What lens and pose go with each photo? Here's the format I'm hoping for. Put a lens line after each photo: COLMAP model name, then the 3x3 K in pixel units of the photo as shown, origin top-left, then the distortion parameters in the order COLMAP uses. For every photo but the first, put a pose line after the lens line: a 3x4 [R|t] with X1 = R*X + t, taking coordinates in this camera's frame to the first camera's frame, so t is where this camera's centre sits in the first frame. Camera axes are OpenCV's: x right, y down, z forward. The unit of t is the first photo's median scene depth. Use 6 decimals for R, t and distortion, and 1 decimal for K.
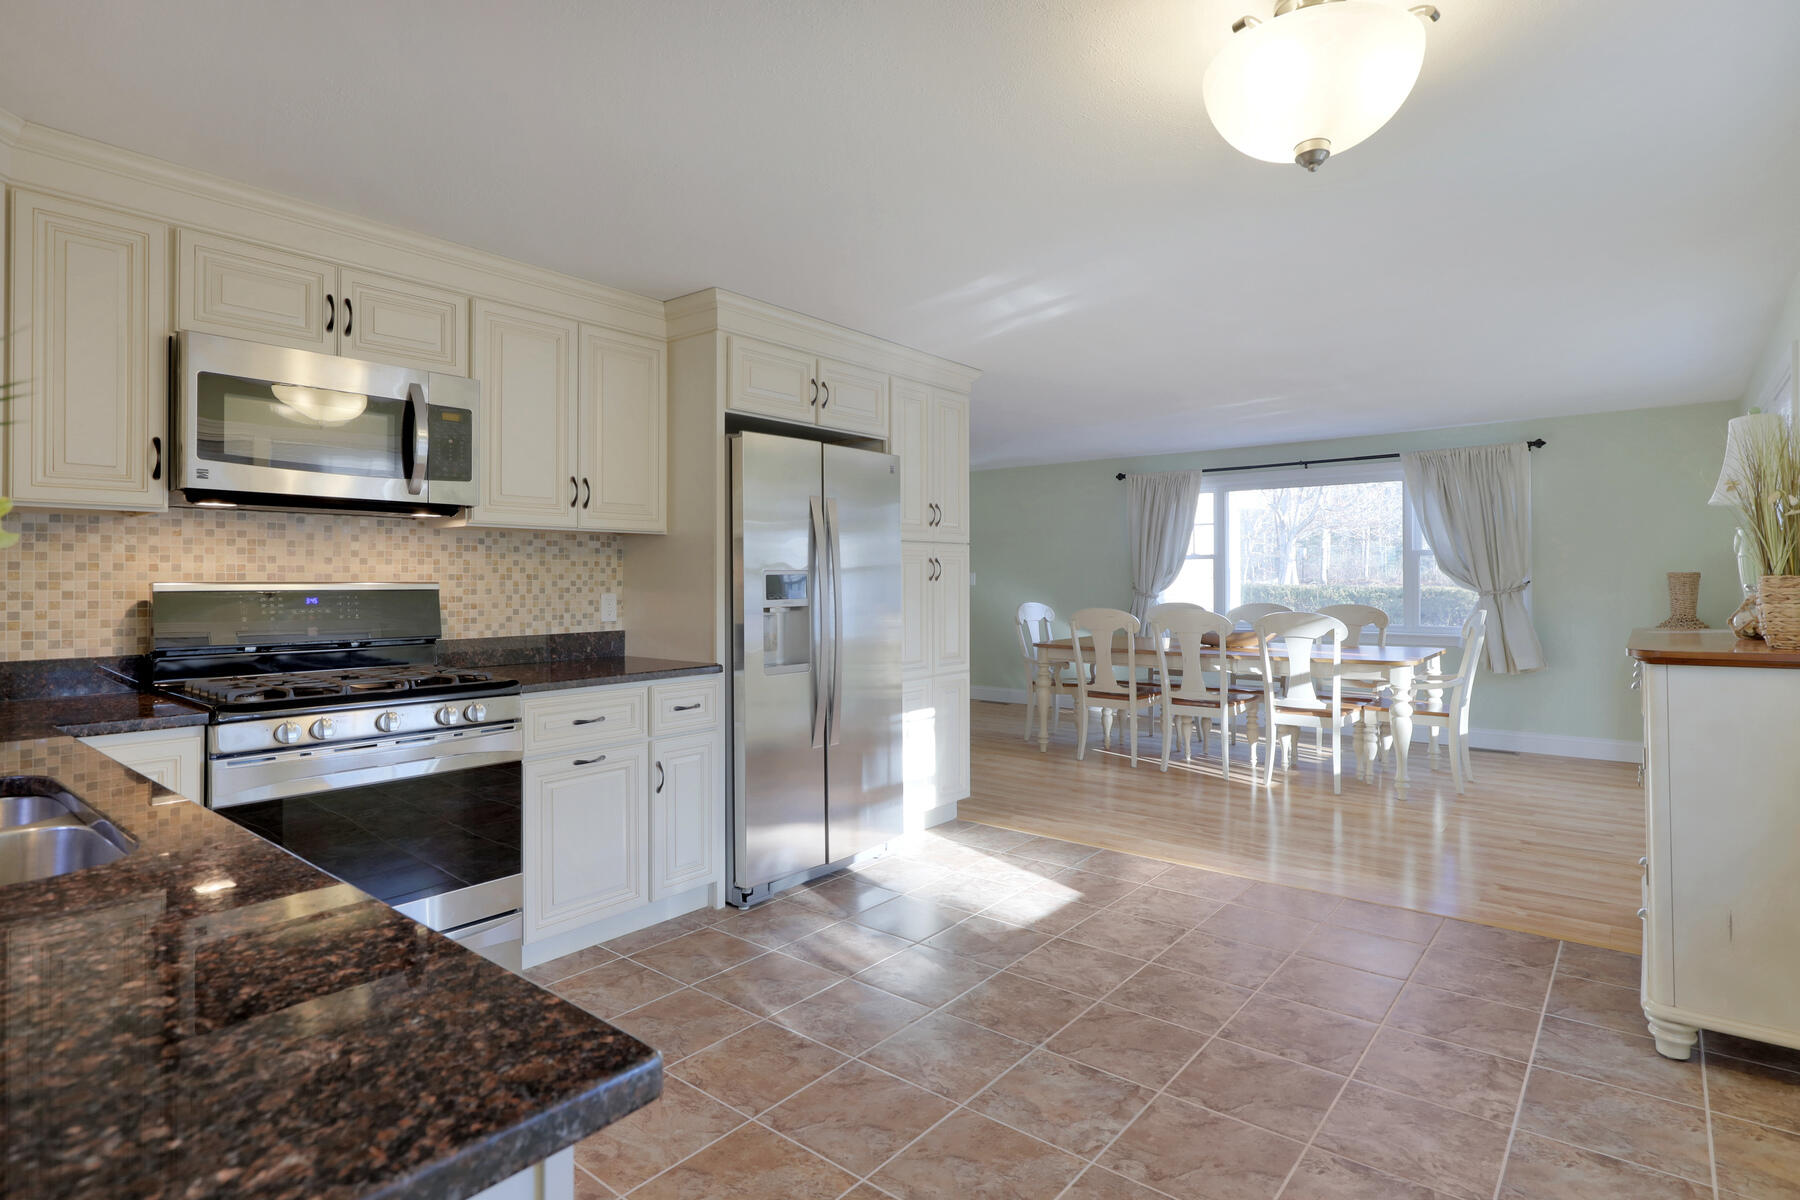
lens RADIAL K [[926.0, 0, 912.8], [0, 926.0, 571.5], [0, 0, 1]] dist [-0.003196, -0.000561]
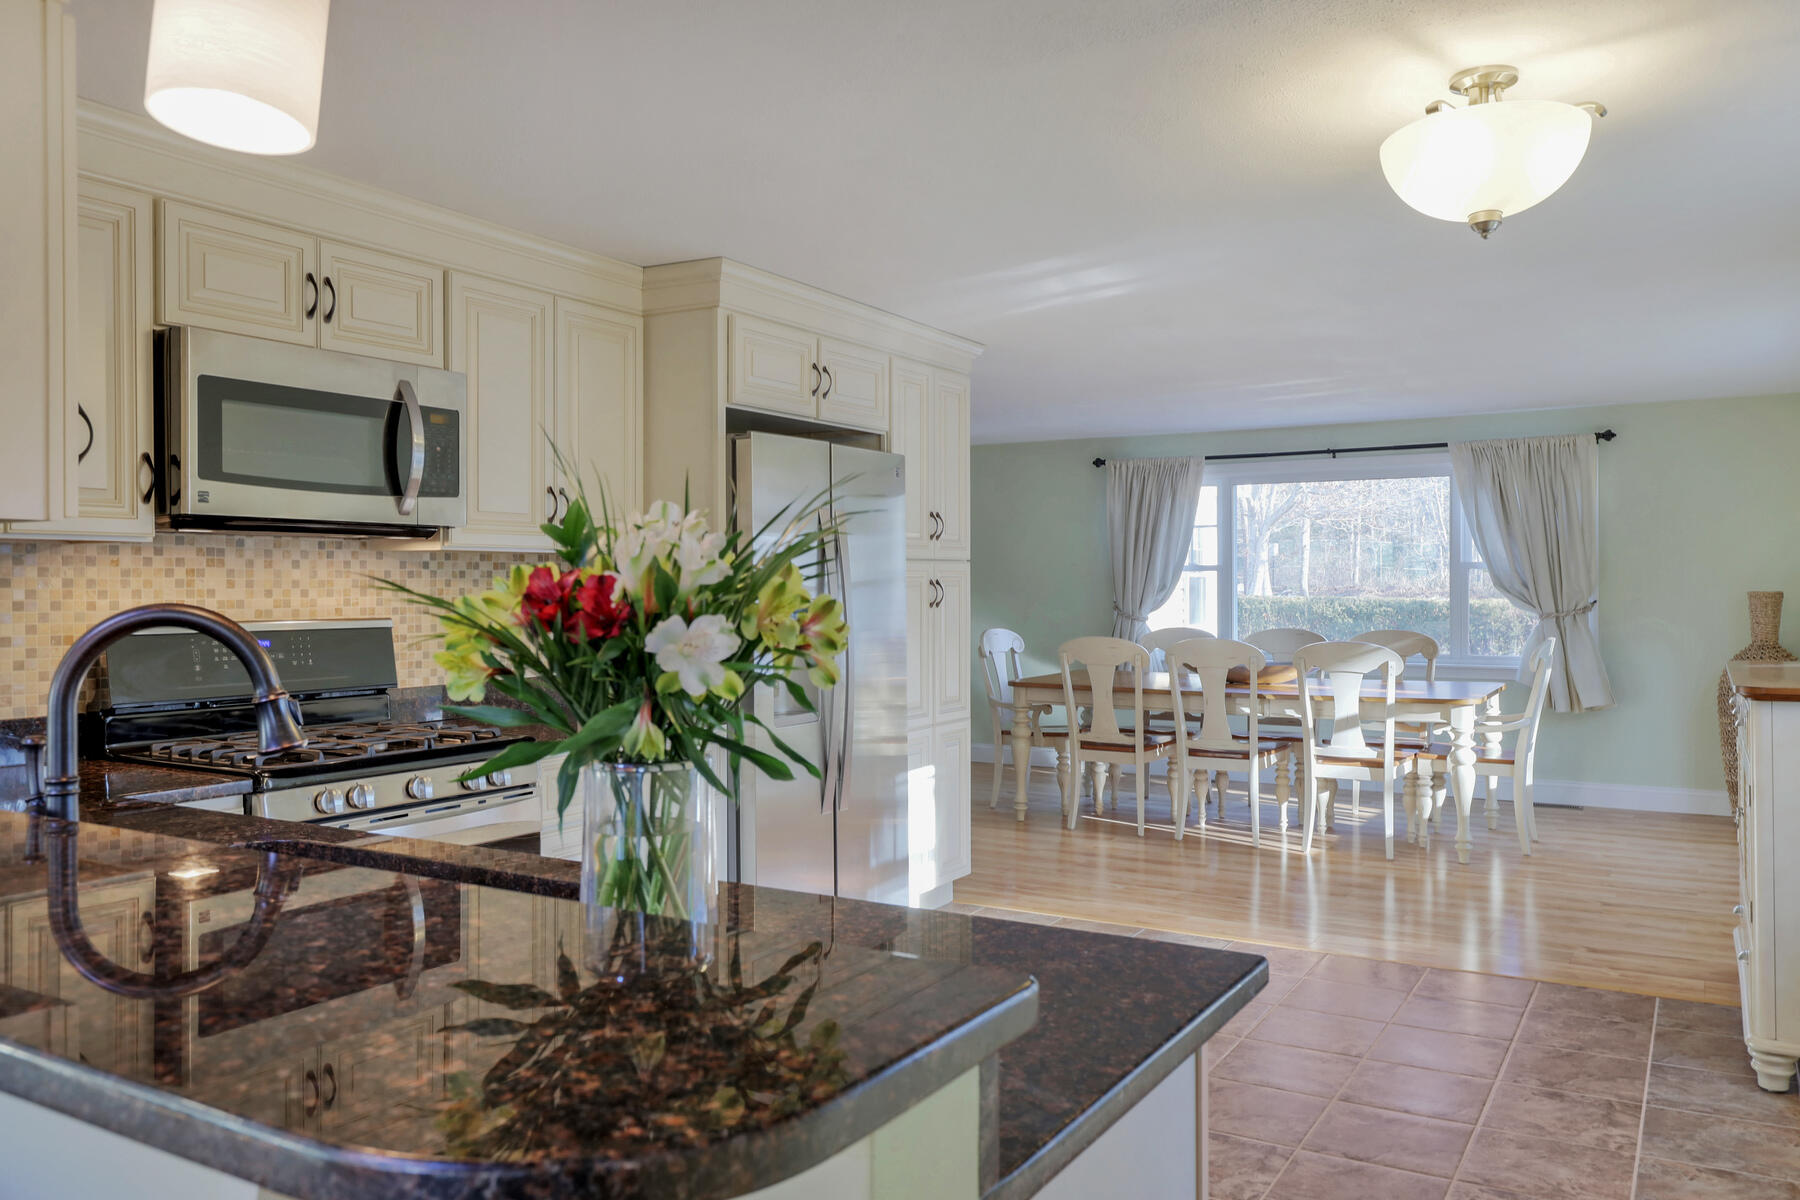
lens RADIAL K [[1356.9, 0, 912.8], [0, 1356.9, 592.3], [0, 0, 1]] dist [-0.000308, -0.000783]
pose [[0.989512, -0.001584, 0.144442, -0.214921], [-0.000395, 0.999906, 0.013670, -0.025024], [-0.144450, -0.013584, 0.989419, -0.216630]]
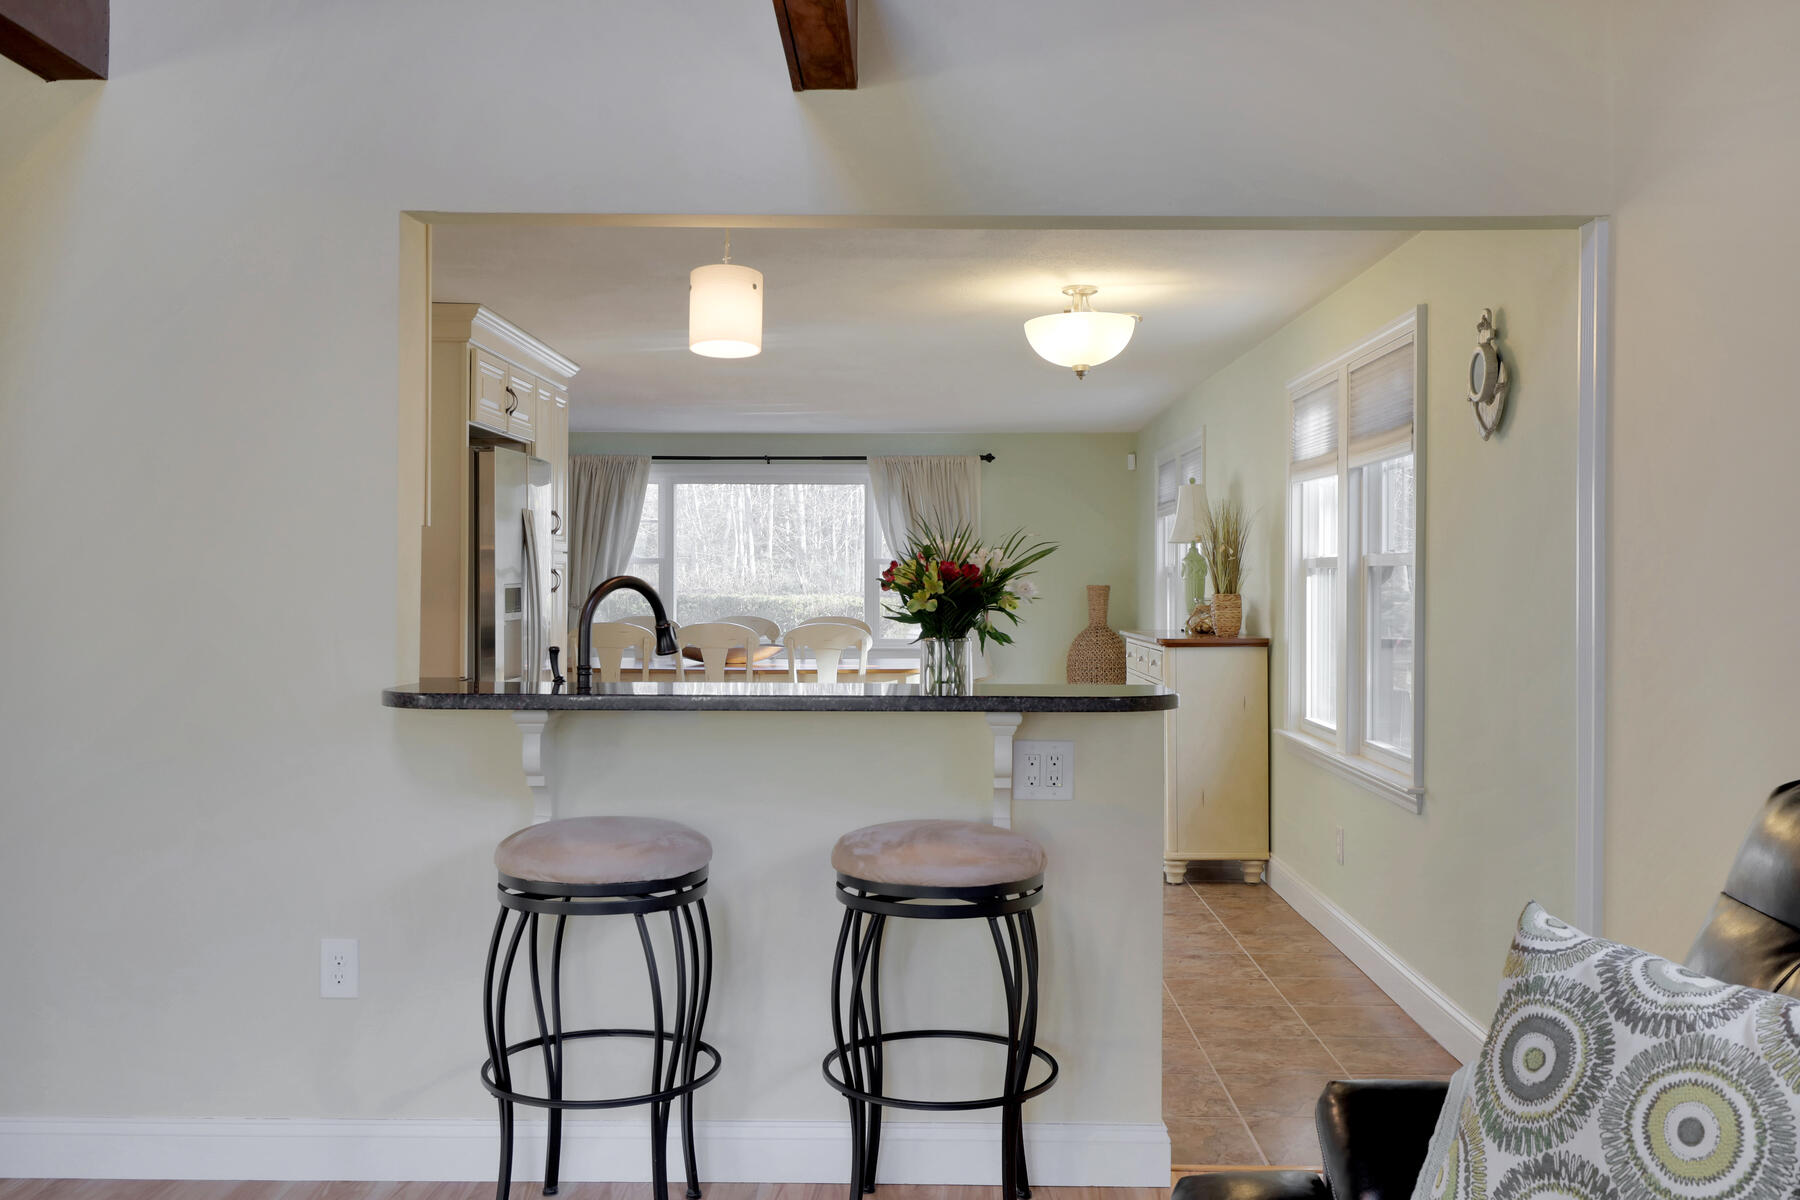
lens RADIAL K [[1652.3, 0, 912.4], [0, 1652.3, 587.8], [0, 0, 1]] dist [0.037187, 0.000000]
pose [[0.787535, 0.003609, 0.616260, -0.935478], [-0.011807, 0.999888, 0.009233, -0.018977], [-0.616157, -0.014548, 0.787489, -0.706494]]
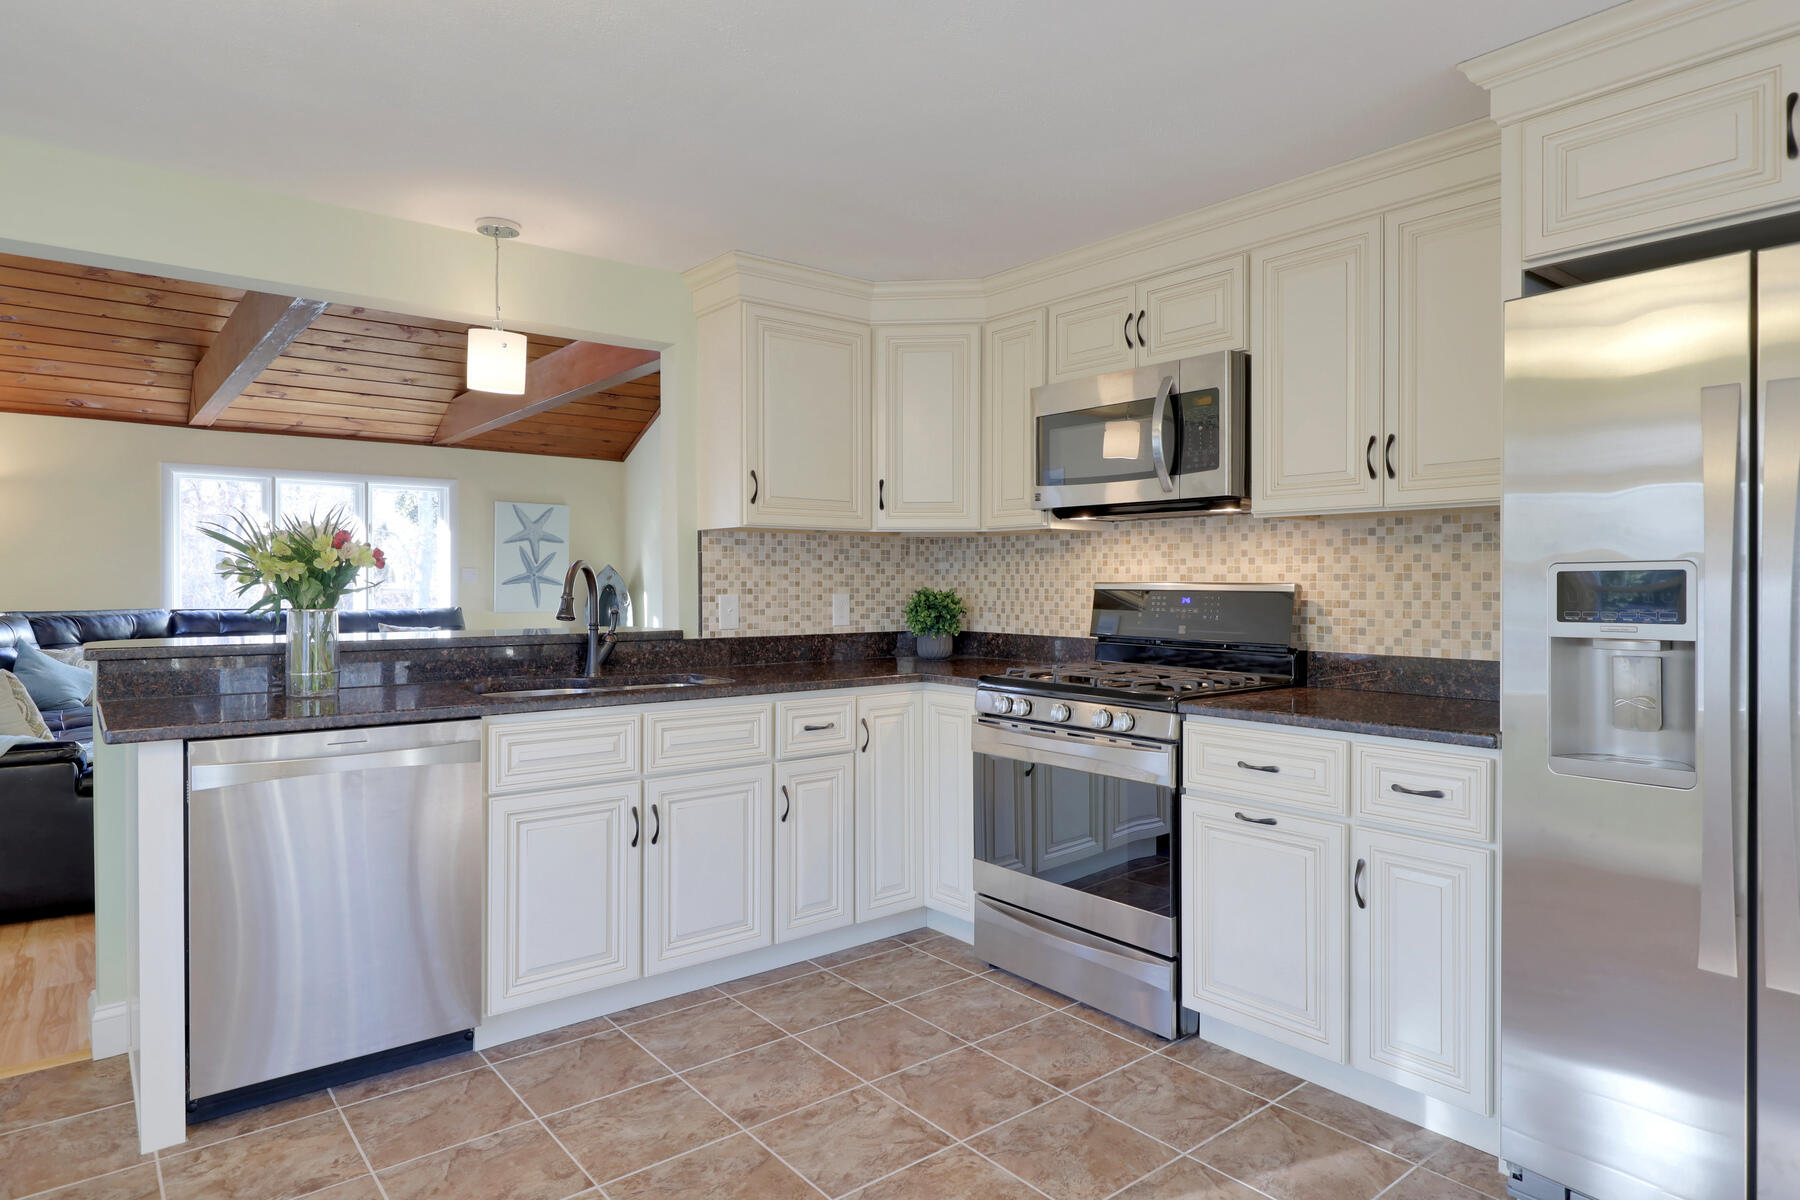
lens RADIAL K [[1021.8, 0, 924.0], [0, 1021.8, 593.9], [0, 0, 1]] dist [-0.021465, -0.000349]
pose [[-0.200565, 0.012725, -0.979598, 0.450427], [0.006676, 0.999910, 0.011622, 0.007498], [0.979658, -0.004209, -0.200632, 0.784248]]
